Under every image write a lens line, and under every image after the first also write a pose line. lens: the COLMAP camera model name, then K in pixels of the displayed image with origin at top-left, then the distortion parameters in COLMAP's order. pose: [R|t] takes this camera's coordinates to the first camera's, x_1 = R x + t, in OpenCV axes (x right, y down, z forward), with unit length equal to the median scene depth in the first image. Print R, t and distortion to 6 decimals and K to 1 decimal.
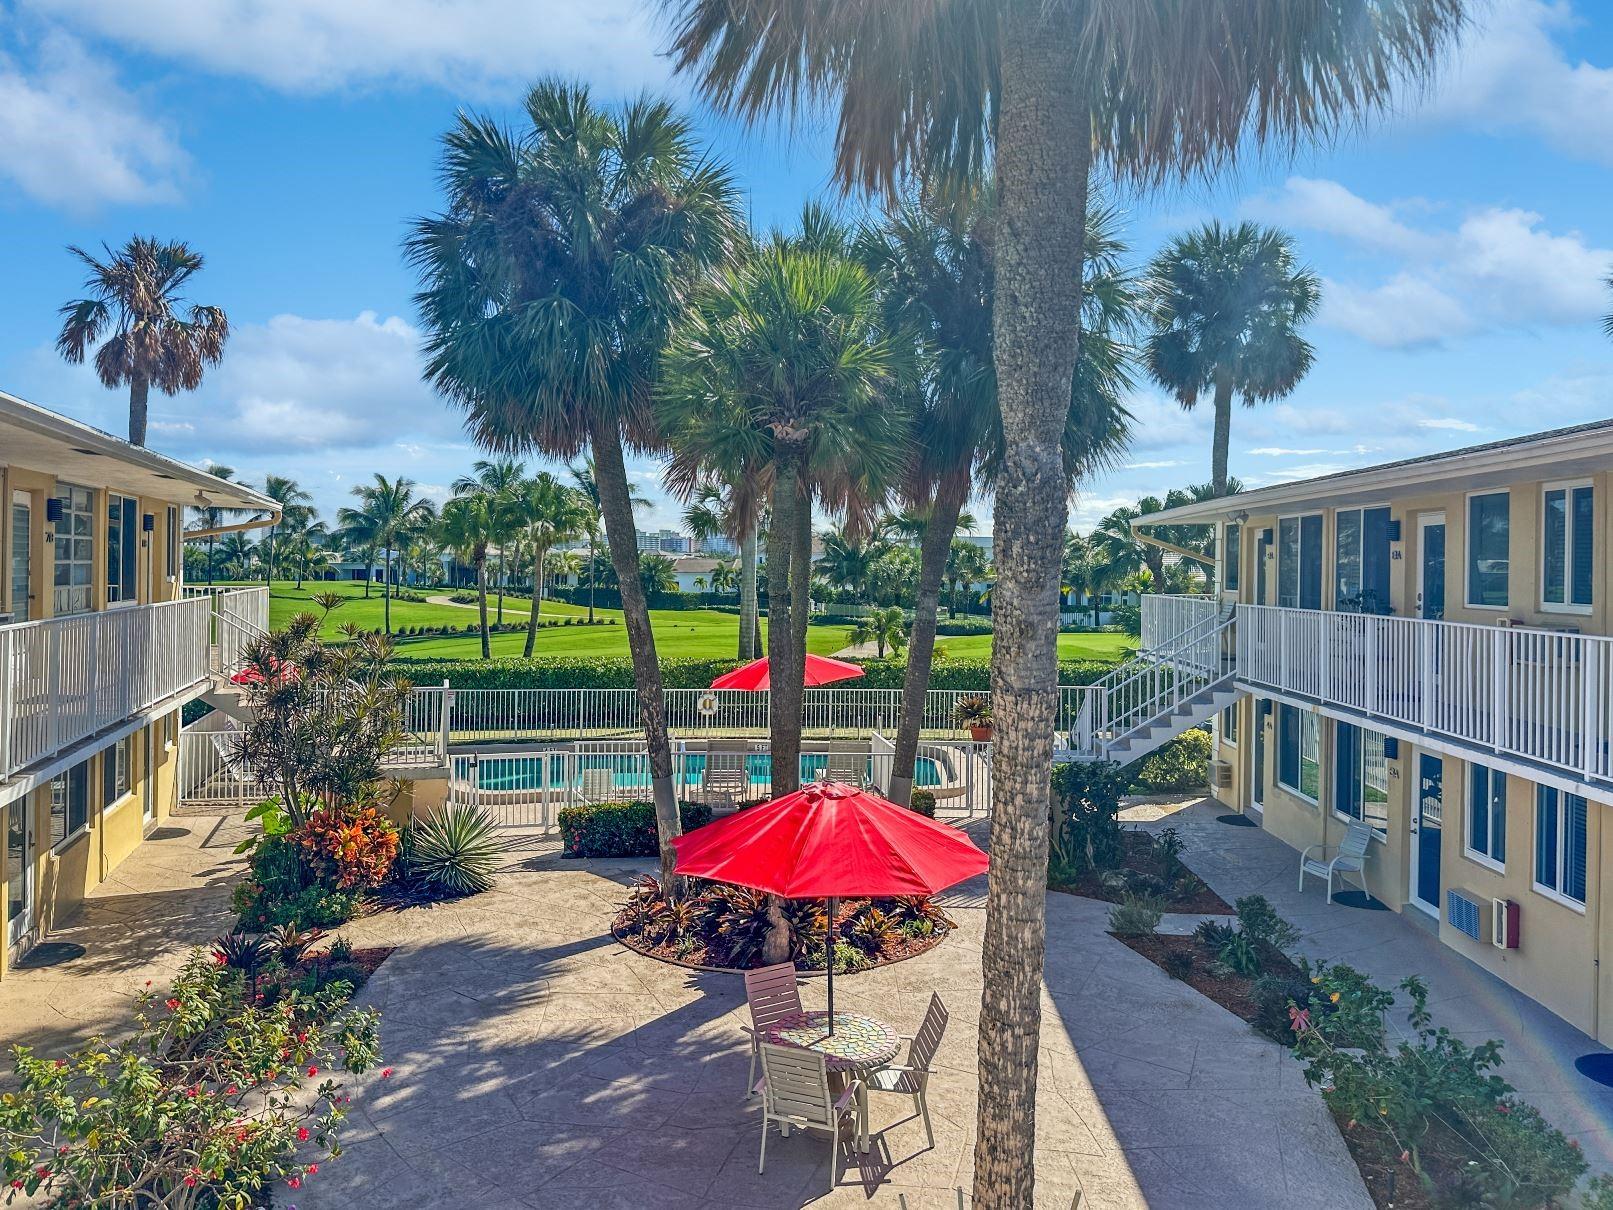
lens RADIAL K [[1194.4, 0, 805.9], [0, 1194.4, 580.1], [0, 0, 1]] dist [0.103742, -0.155545]
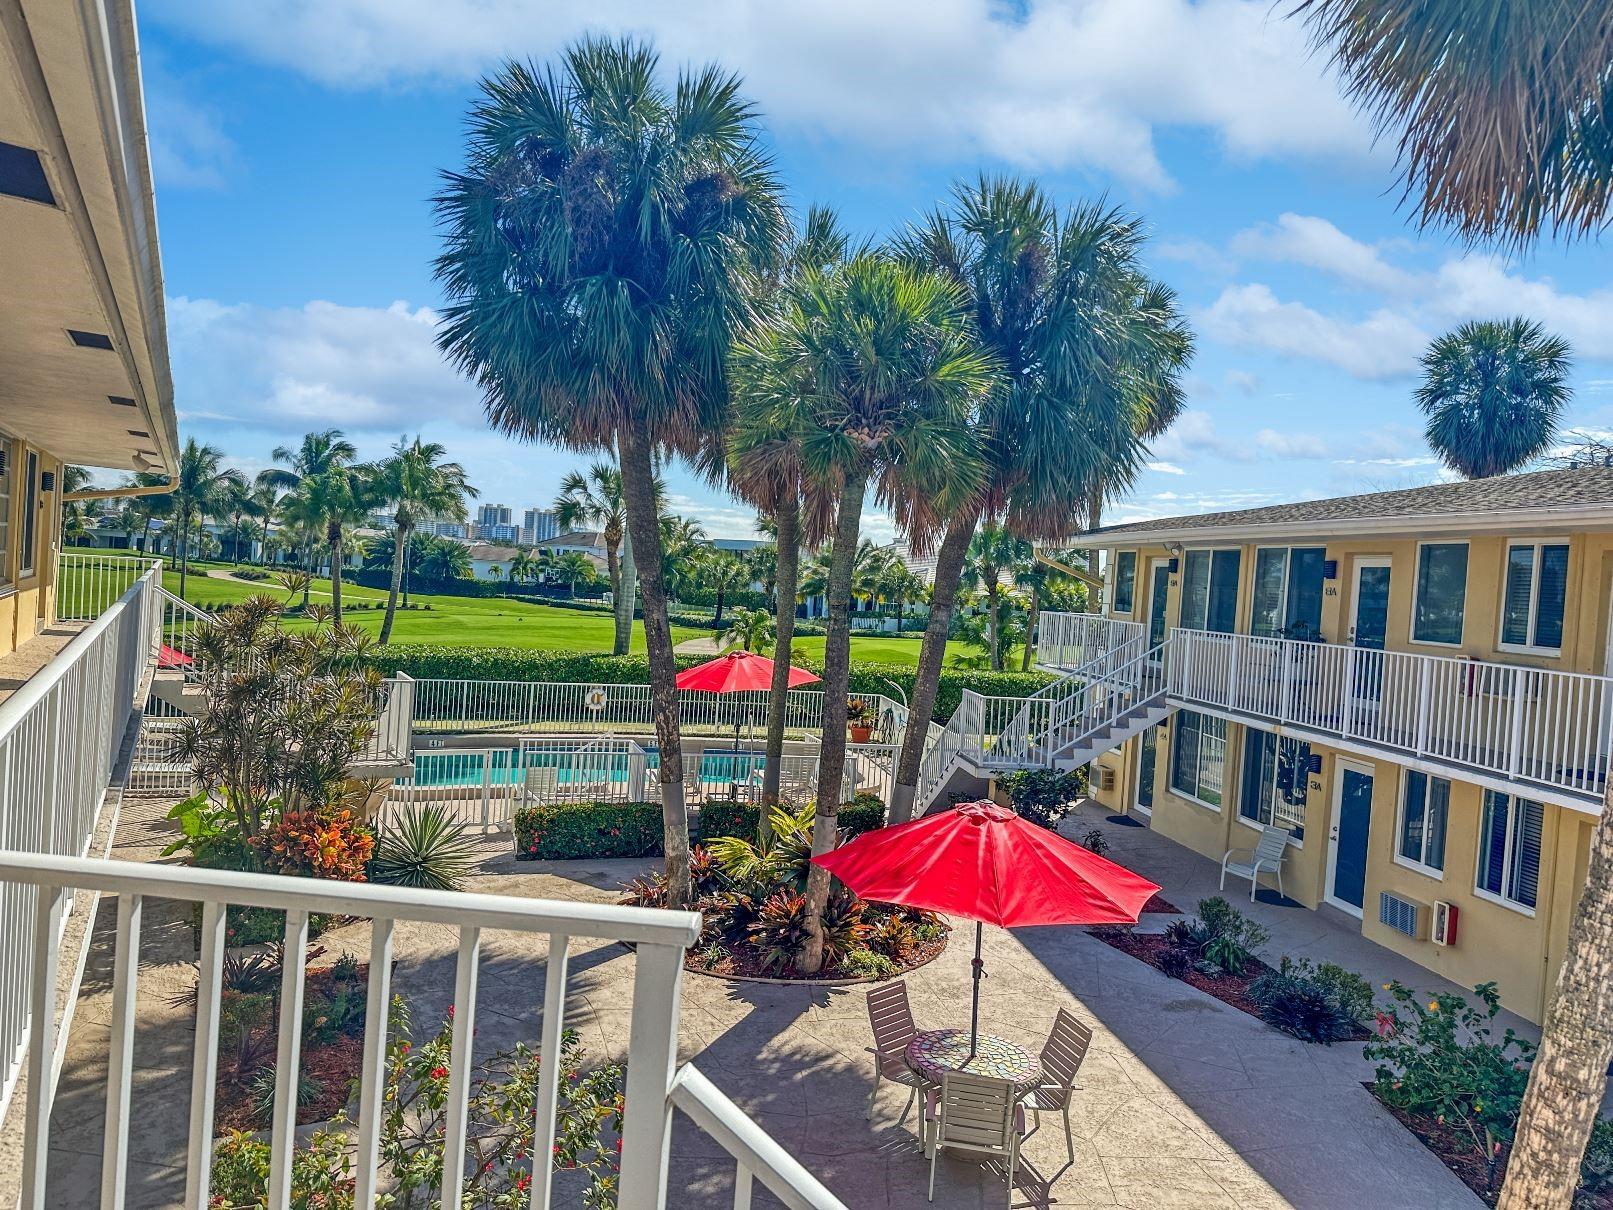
lens RADIAL K [[1125.7, 0, 798.2], [0, 1125.7, 607.7], [0, 0, 1]] dist [0.071288, -0.085814]
pose [[0.975836, 0.045815, 0.213646, -0.219508], [-0.051681, 0.998422, 0.021951, -0.003476], [-0.212303, -0.032462, 0.976665, 0.082222]]
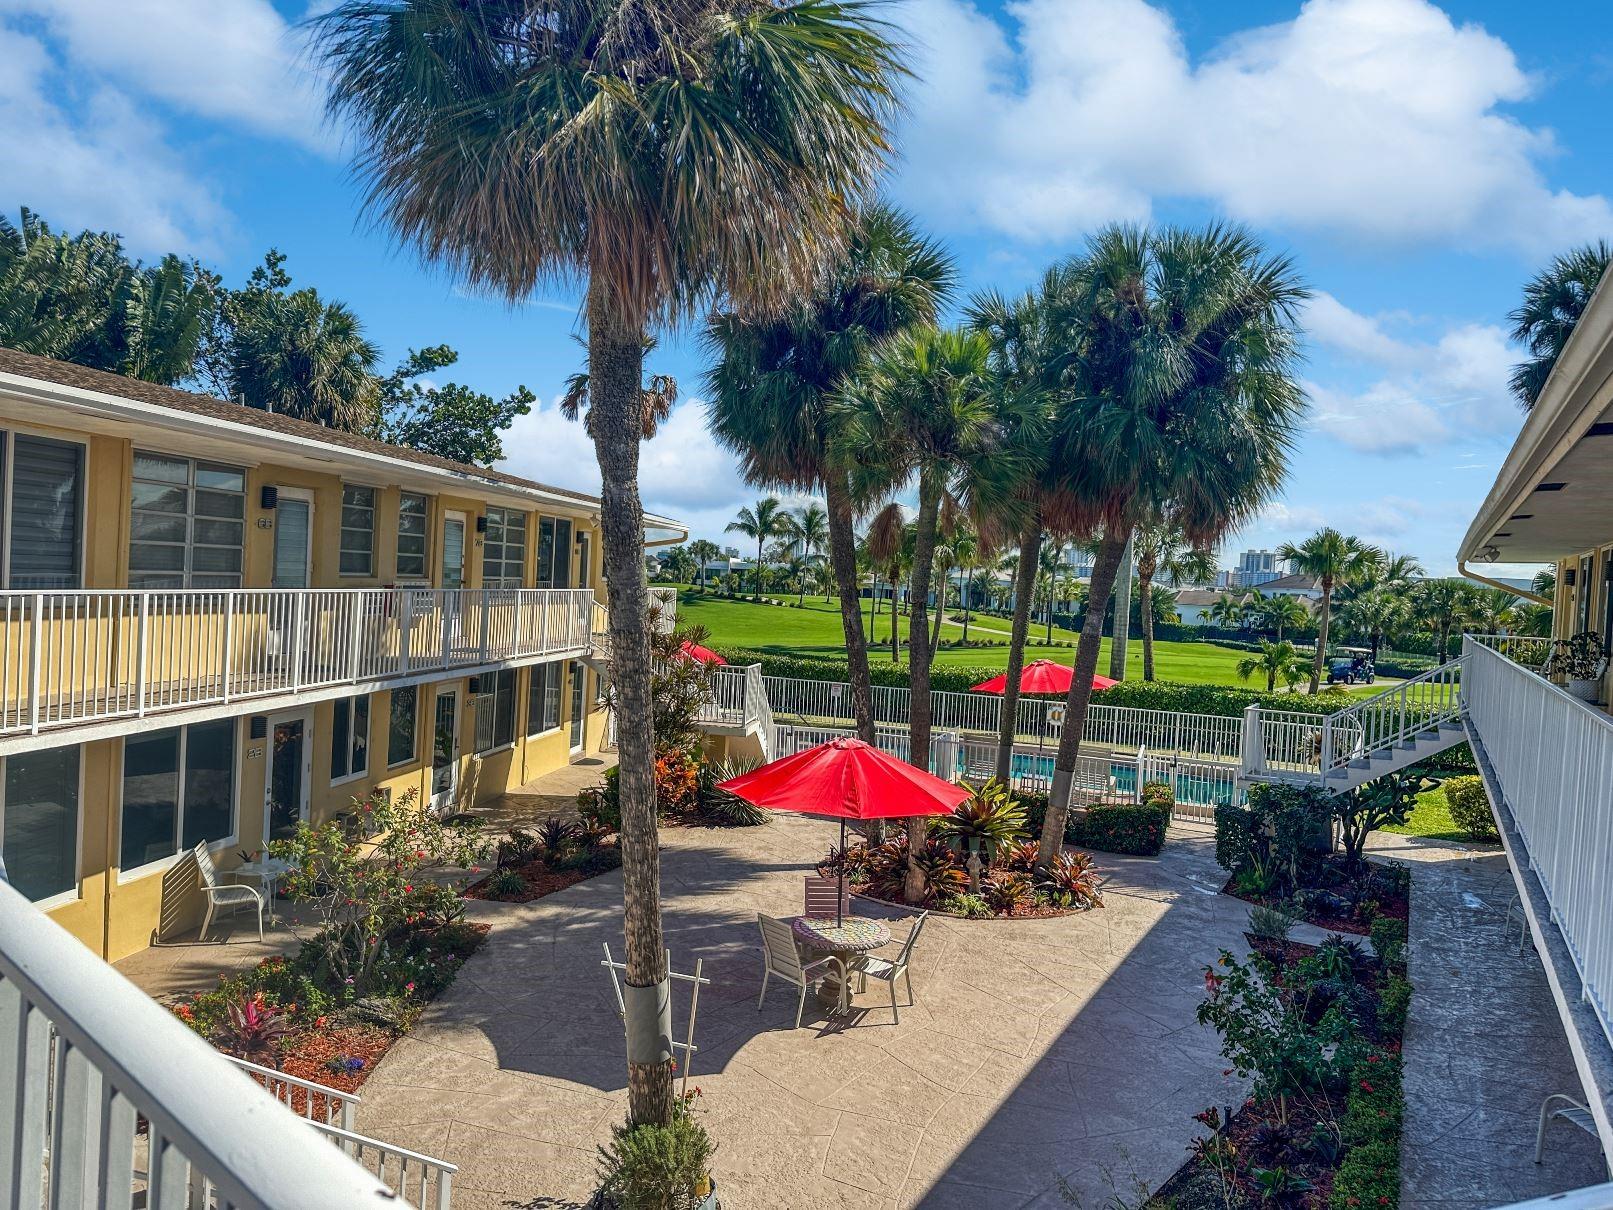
lens RADIAL K [[1157.0, 0, 818.0], [0, 1157.0, 606.2], [0, 0, 1]] dist [0.133188, -0.238964]
pose [[0.903772, 0.046848, -0.425442, 0.333582], [-0.047583, 0.998828, 0.008906, 0.009078], [0.425360, 0.012195, 0.904942, -0.111014]]
